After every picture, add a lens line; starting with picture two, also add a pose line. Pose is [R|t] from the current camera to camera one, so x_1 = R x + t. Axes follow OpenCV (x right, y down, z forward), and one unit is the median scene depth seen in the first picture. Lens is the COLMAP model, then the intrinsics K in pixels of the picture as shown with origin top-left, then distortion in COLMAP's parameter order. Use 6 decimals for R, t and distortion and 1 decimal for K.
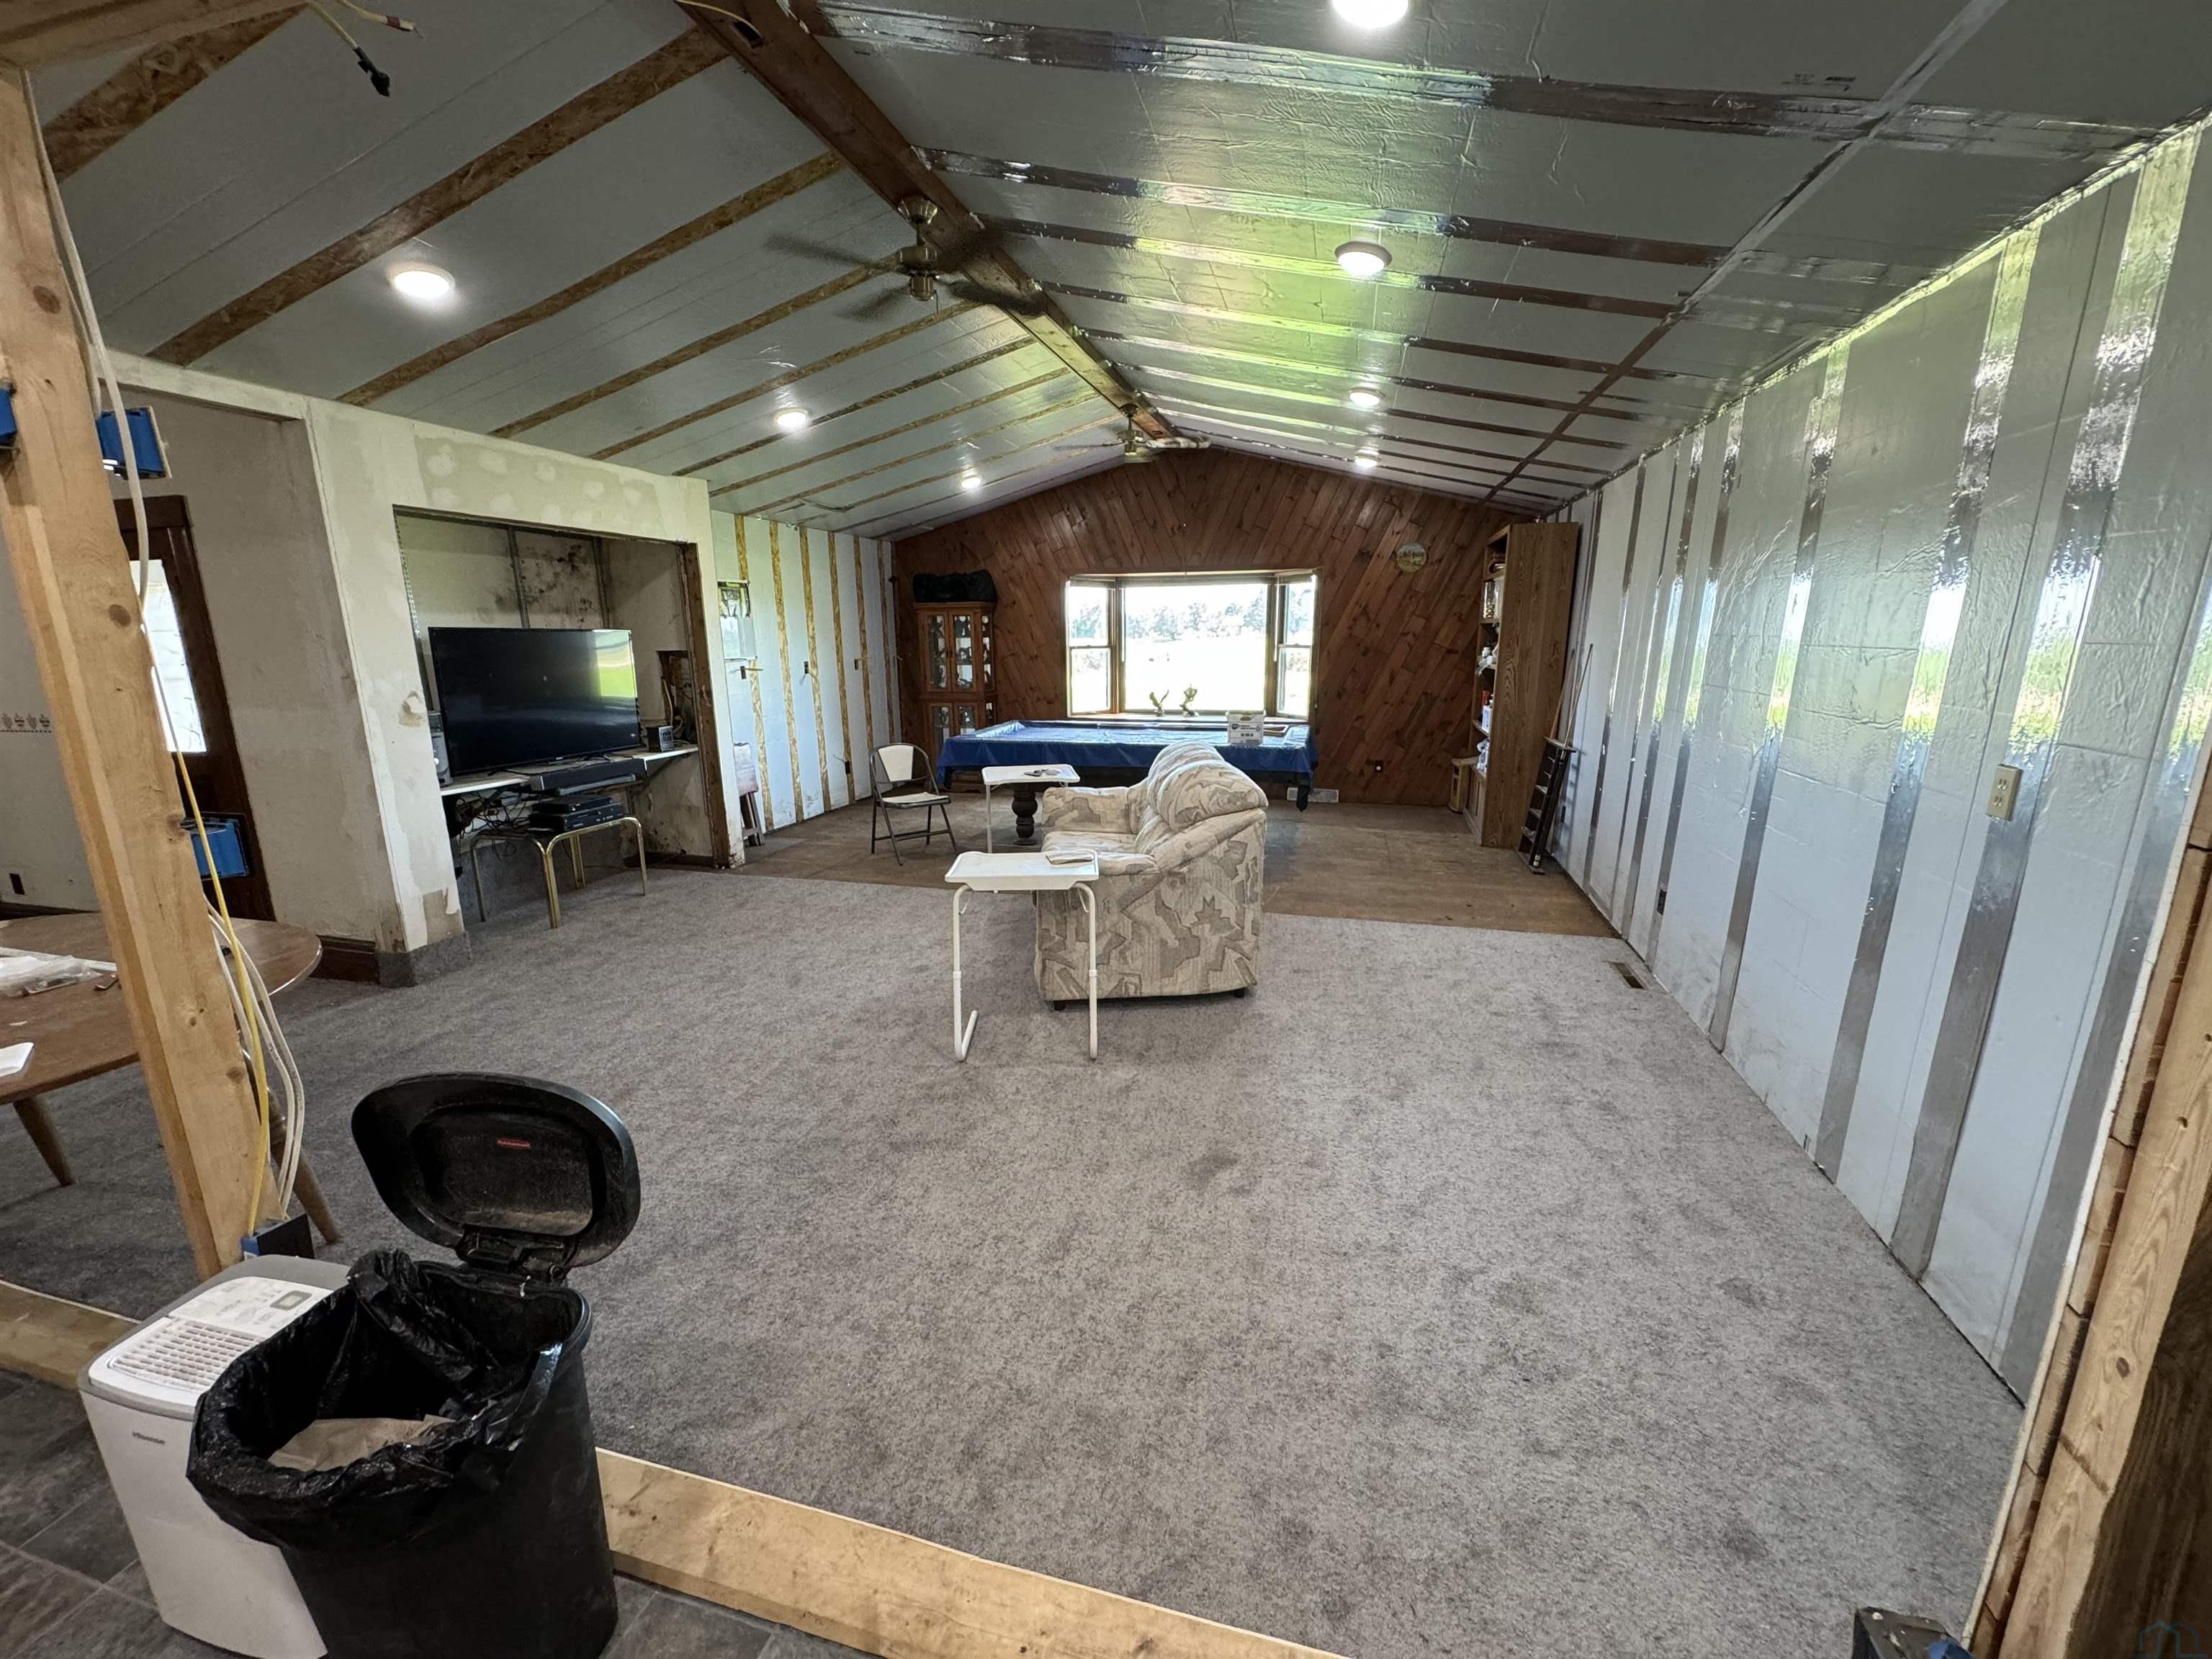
lens RADIAL K [[884.1, 0, 1109.9], [0, 884.1, 831.5], [0, 0, 1]] dist [0.000390, -0.000340]
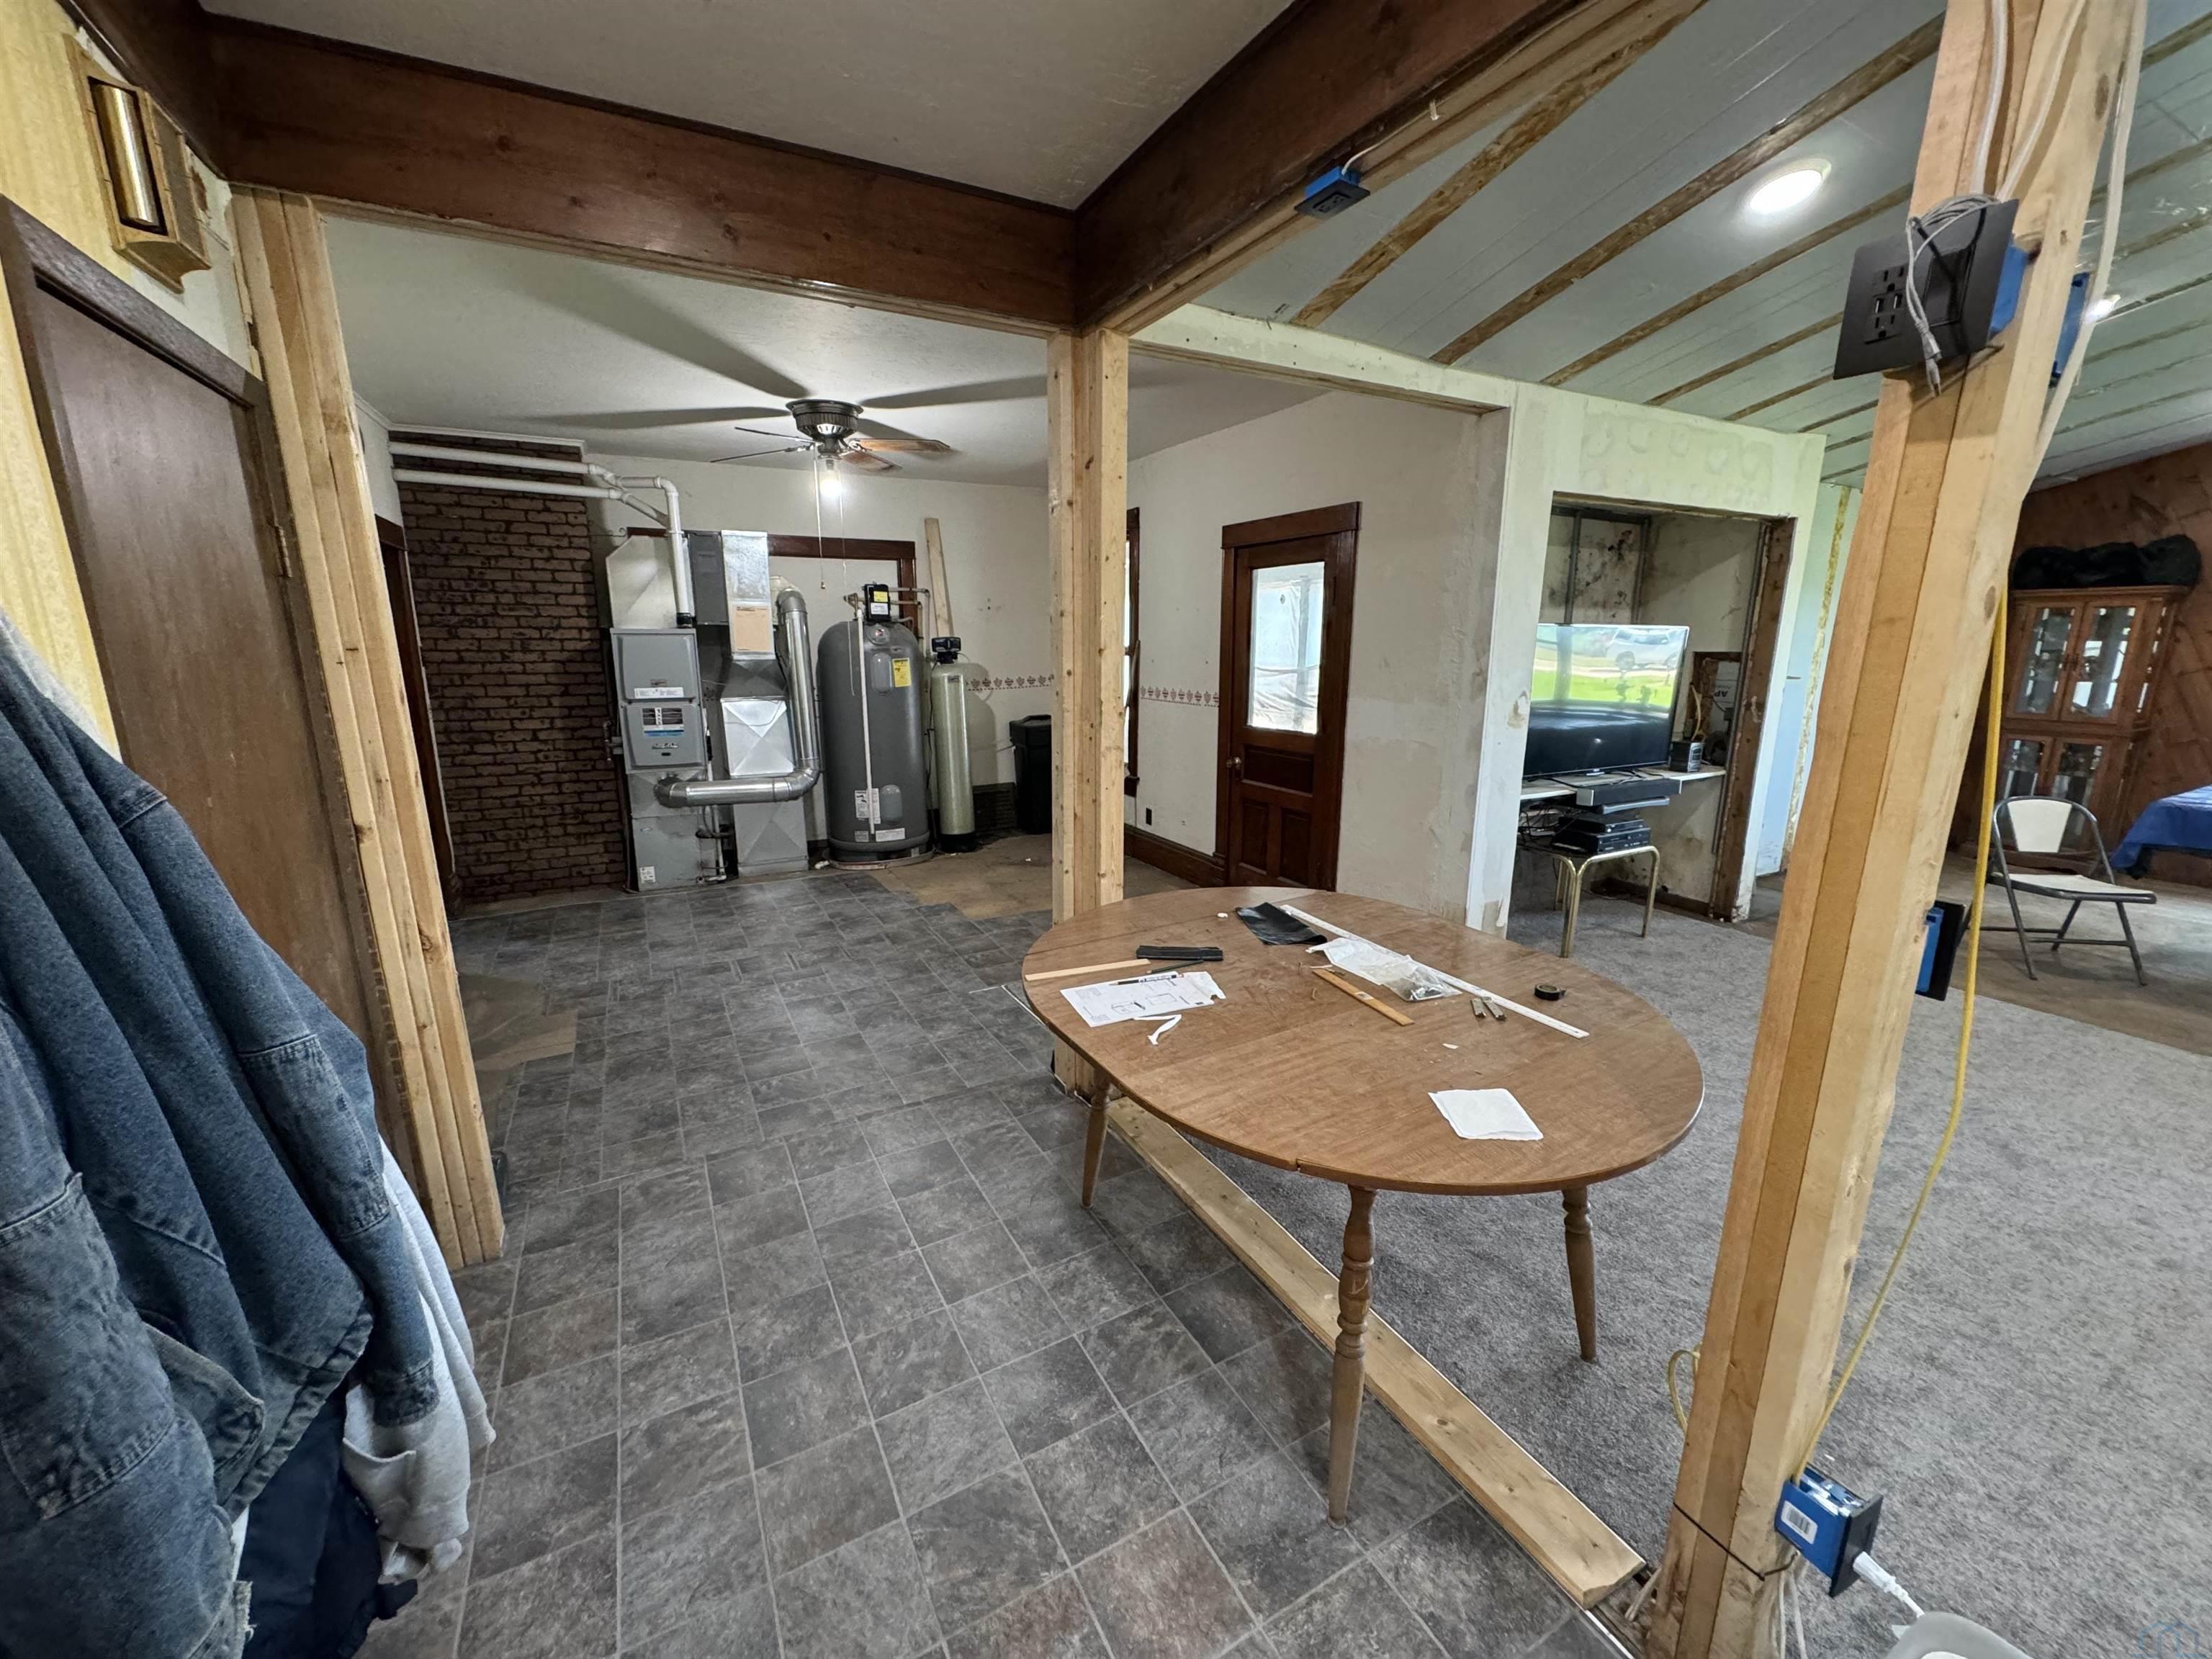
lens RADIAL K [[884.1, 0, 1102.6], [0, 884.1, 825.8], [0, 0, 1]] dist [0.000390, -0.000340]
pose [[0.680626, 0.164365, -0.713956, -0.287234], [-0.166934, 0.983667, 0.067317, -0.003991], [0.713360, 0.073366, 0.696947, 0.025150]]
